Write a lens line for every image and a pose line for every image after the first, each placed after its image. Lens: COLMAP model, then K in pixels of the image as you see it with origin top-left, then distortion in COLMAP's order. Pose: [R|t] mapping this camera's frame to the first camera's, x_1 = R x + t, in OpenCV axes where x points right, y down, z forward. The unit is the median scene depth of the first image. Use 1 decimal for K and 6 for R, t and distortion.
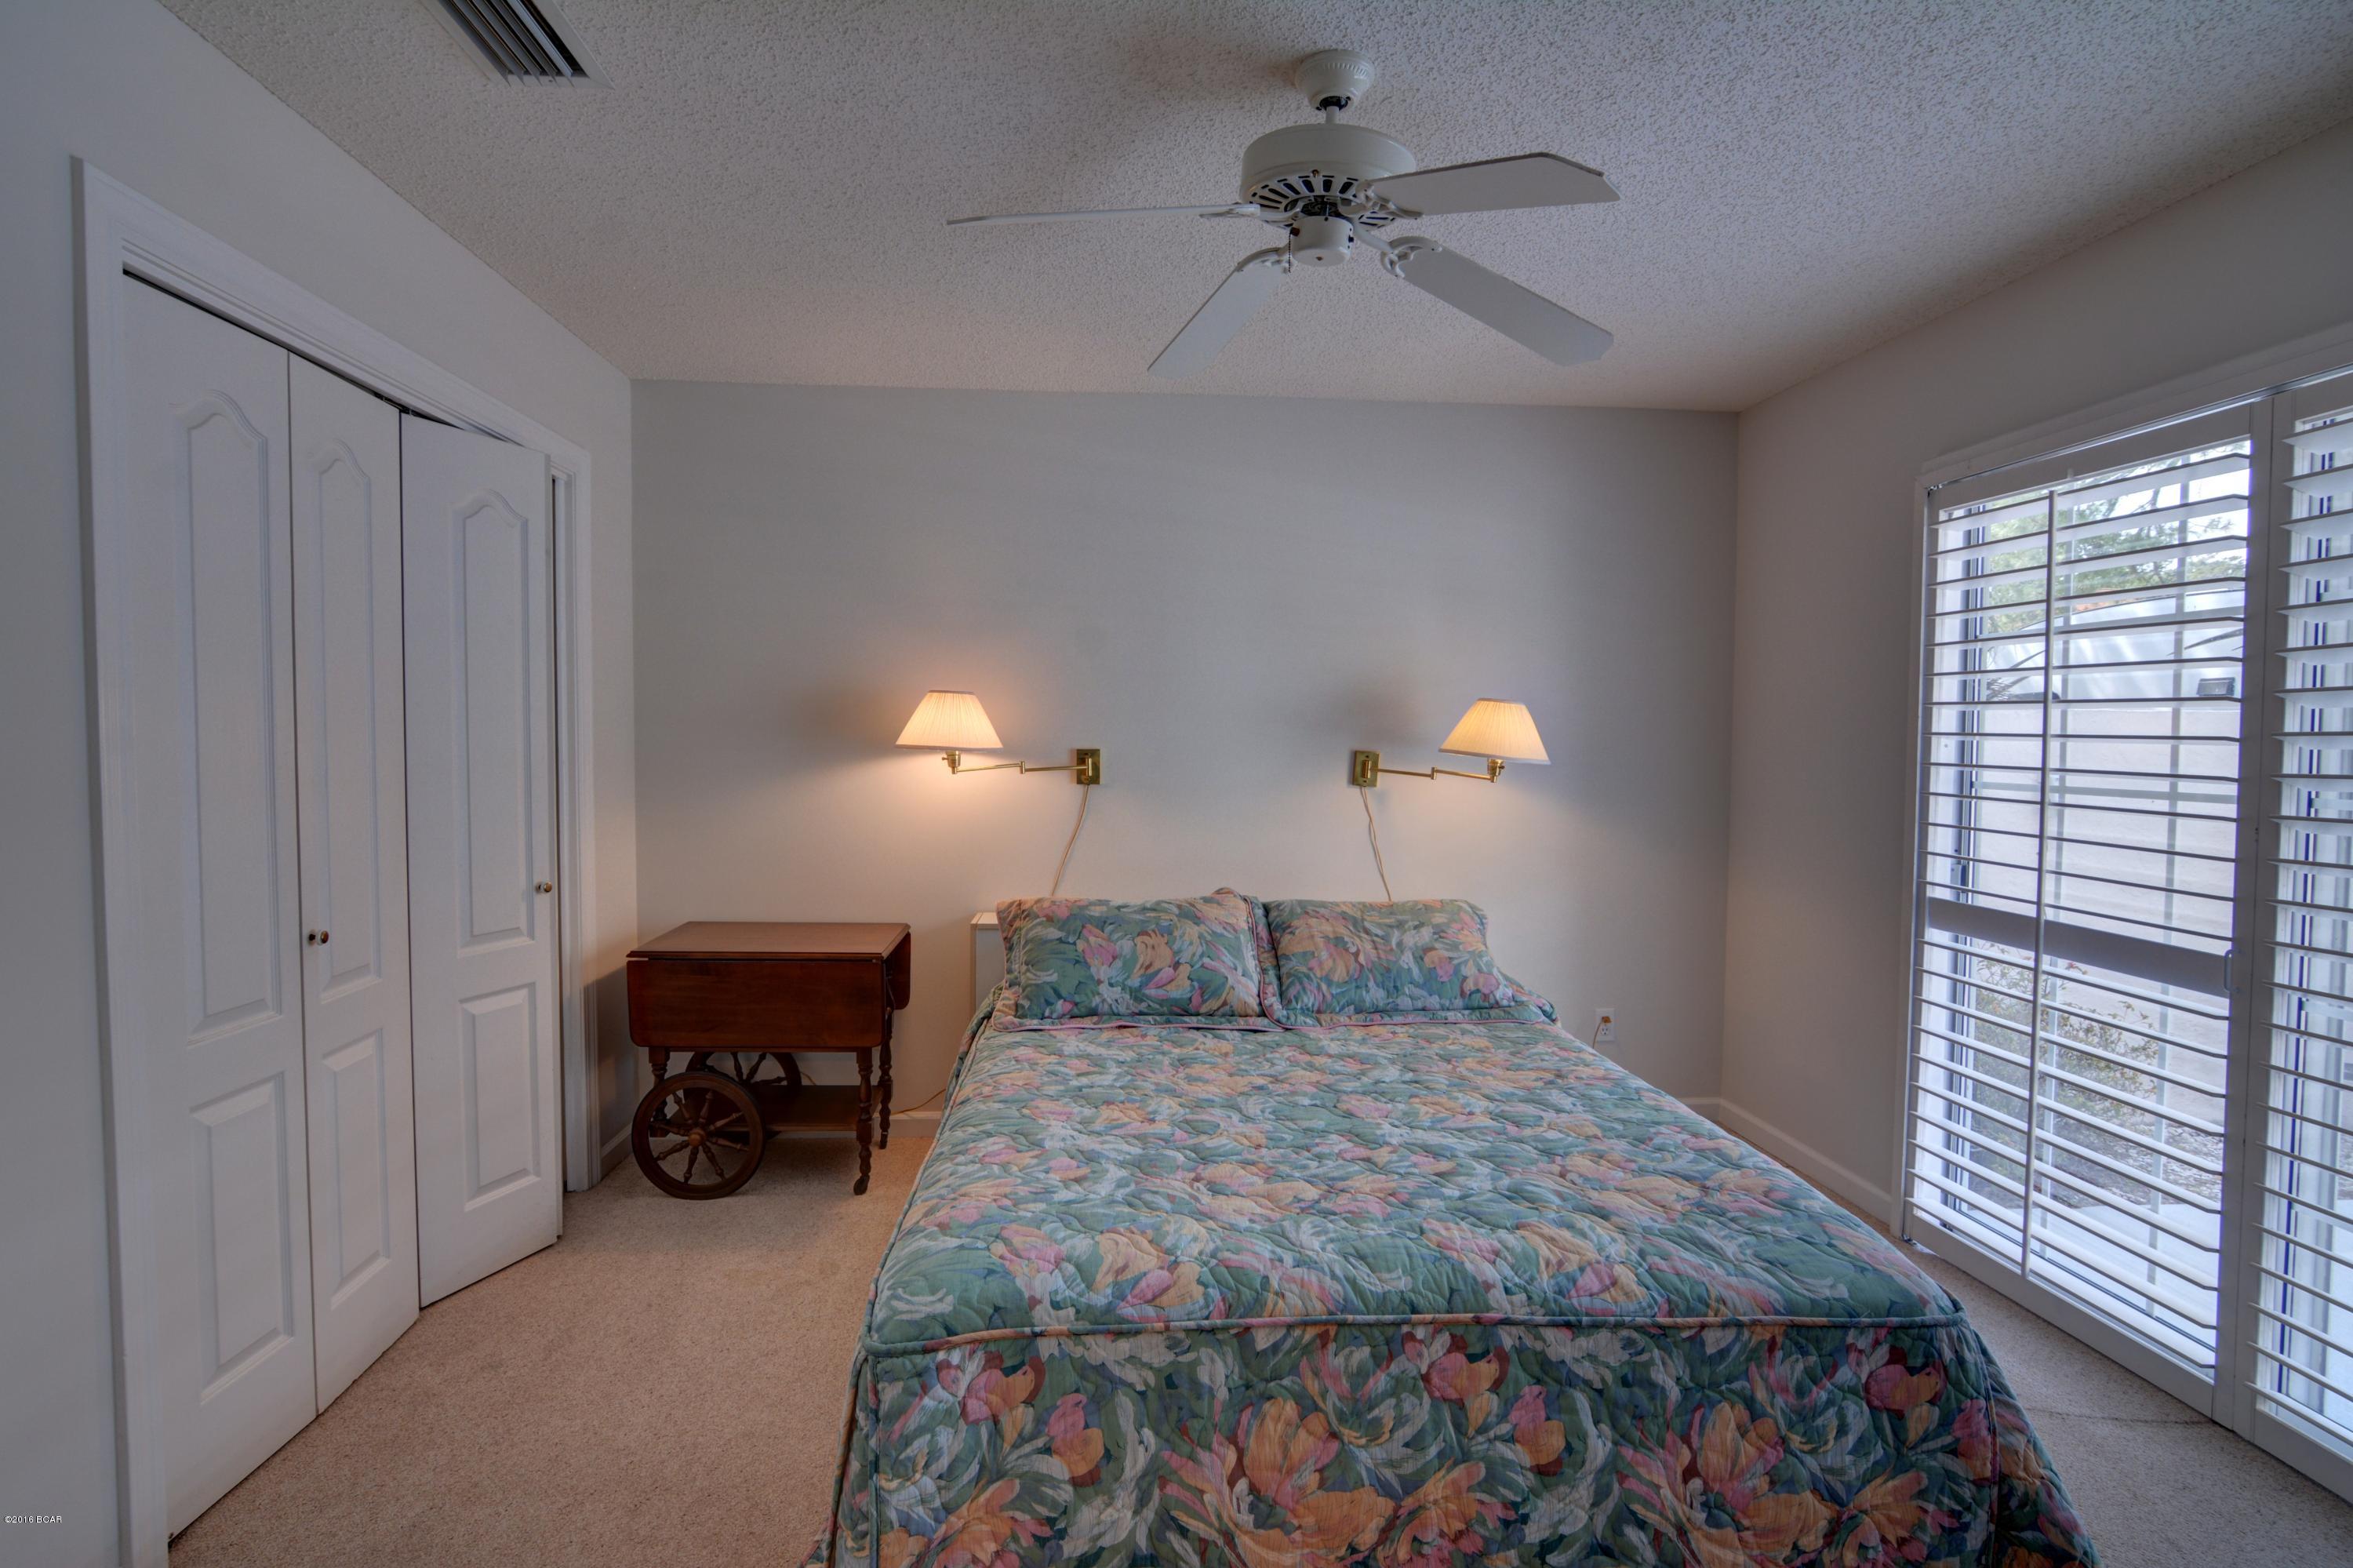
lens RADIAL K [[1145.1, 0, 1161.9], [0, 1145.1, 785.7], [0, 0, 1]] dist [-0.032577, 0.010367]
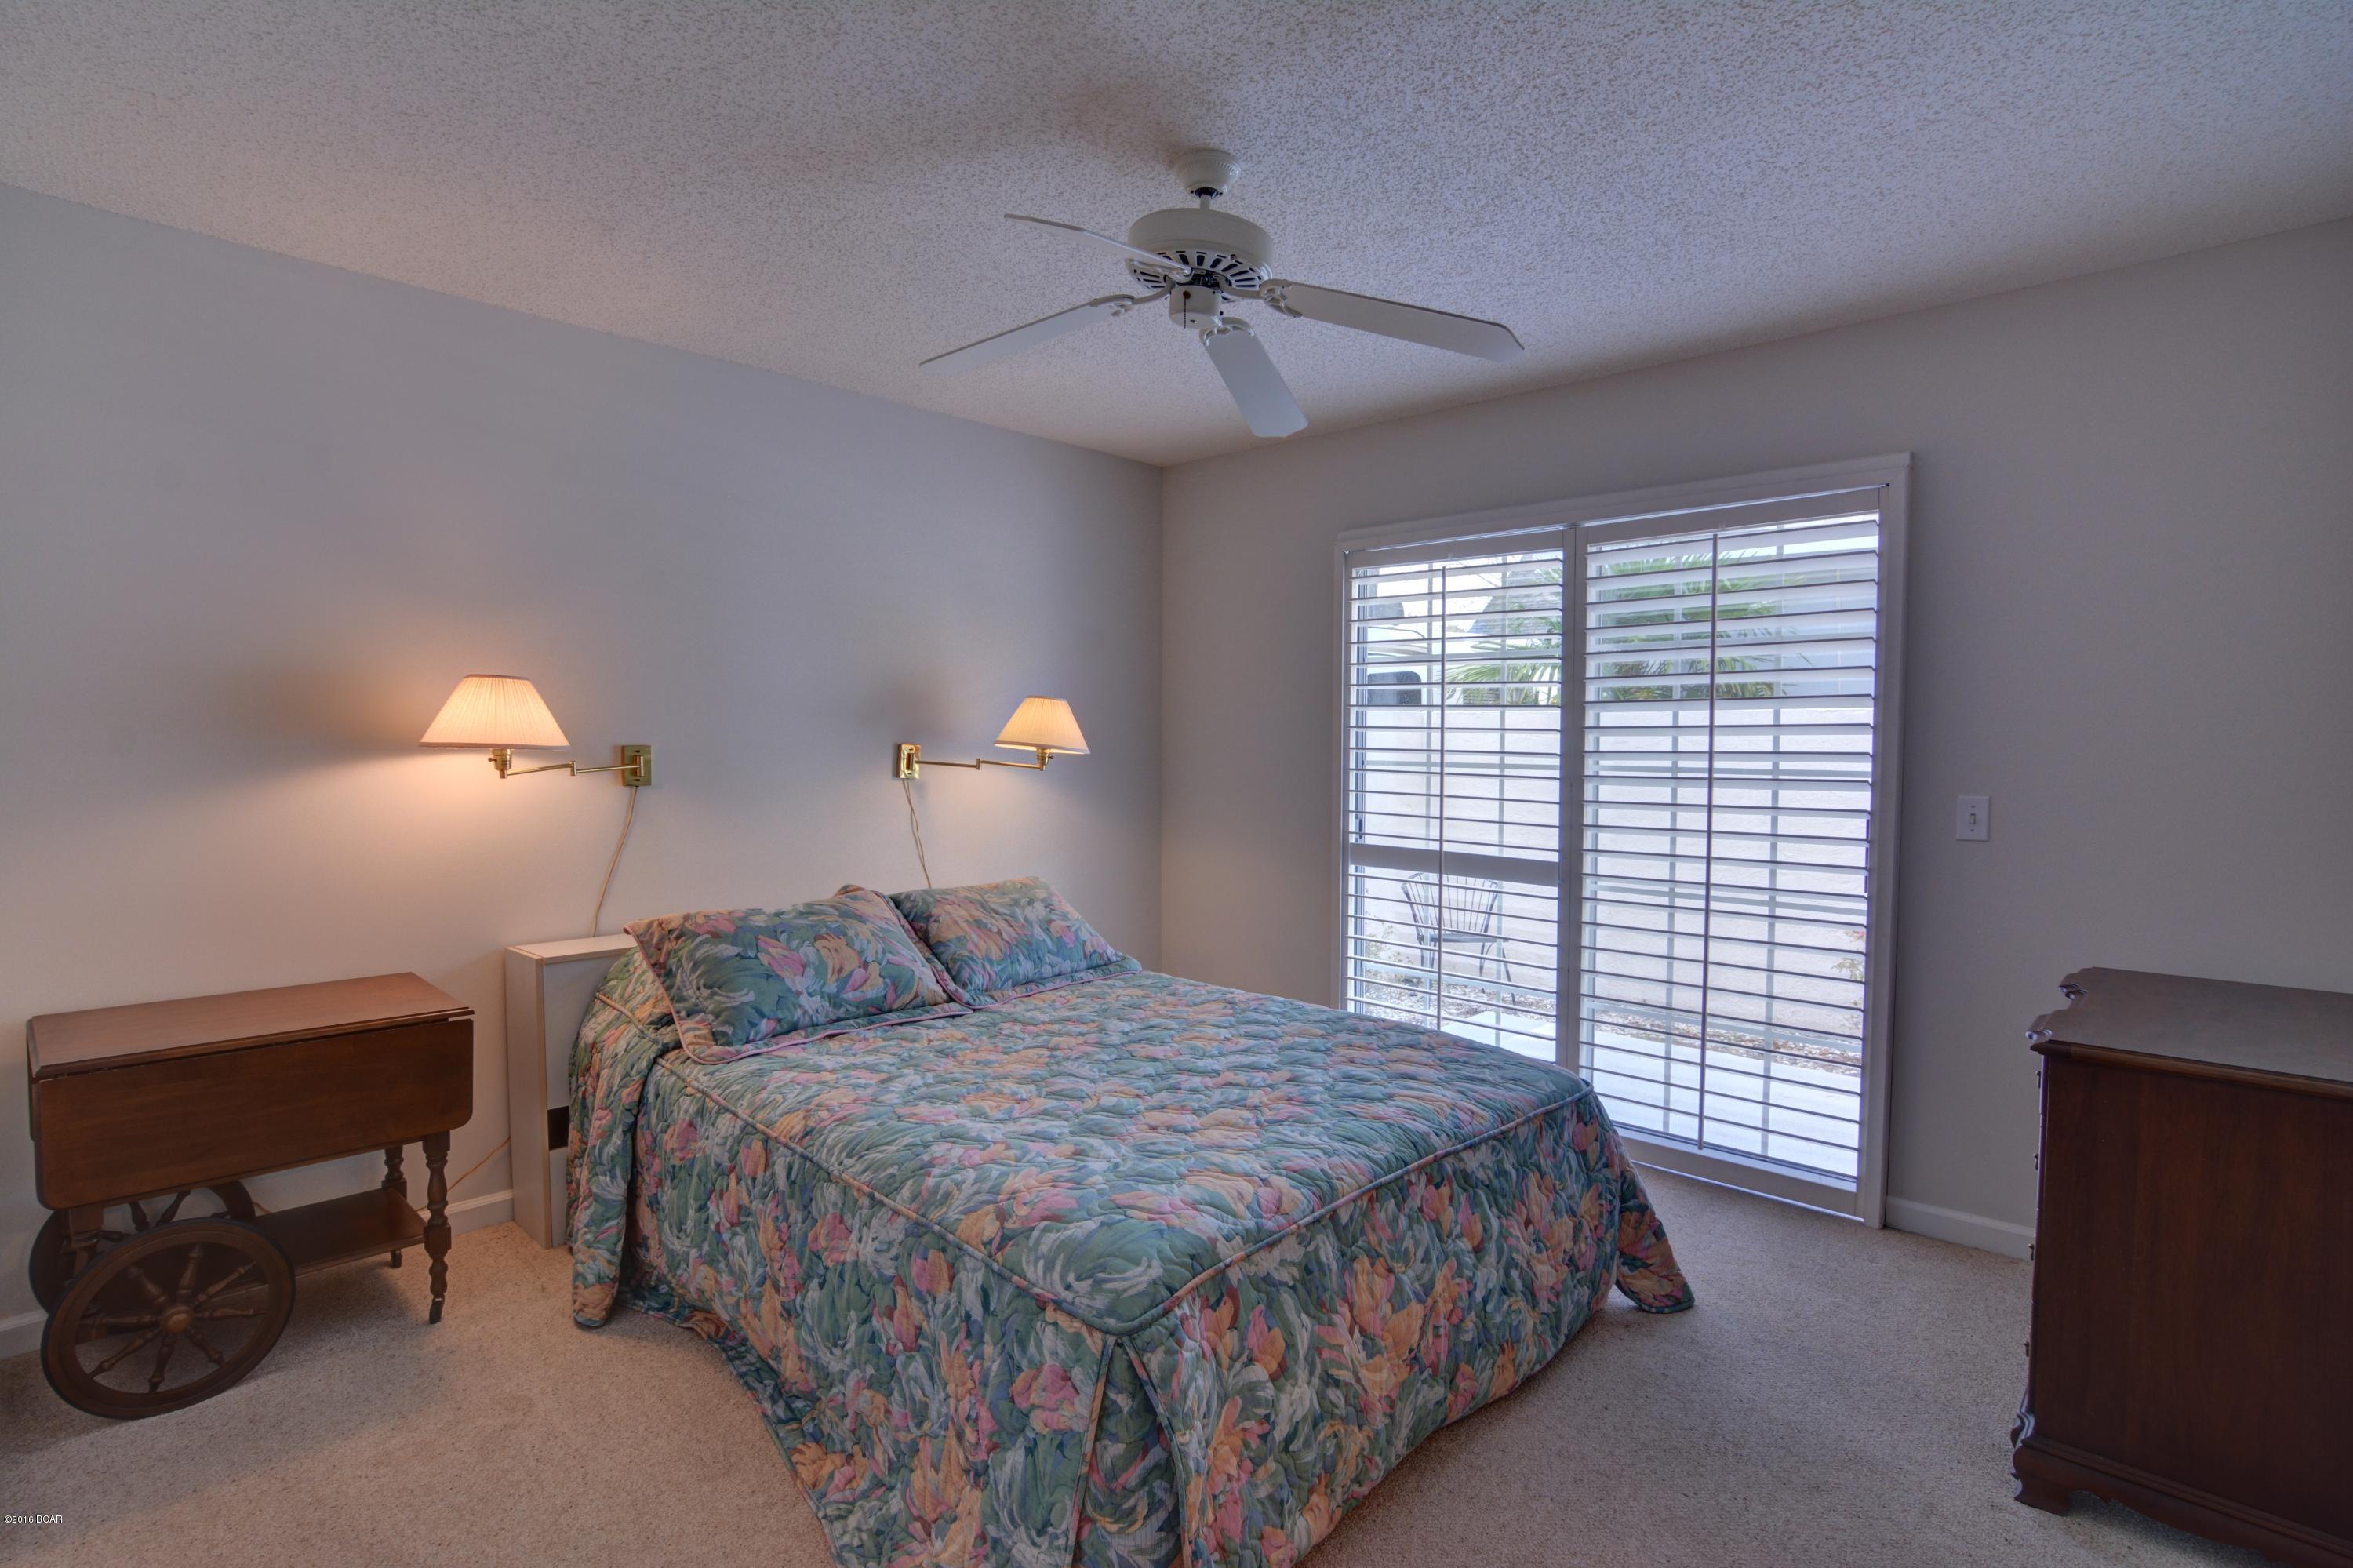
lens RADIAL K [[1145.1, 0, 1161.9], [0, 1145.1, 785.7], [0, 0, 1]] dist [-0.032577, 0.010367]
pose [[0.738735, -0.035886, 0.673040, -0.608815], [0.030753, 0.999336, 0.019530, -0.010265], [-0.673294, 0.006270, 0.739348, 0.142652]]
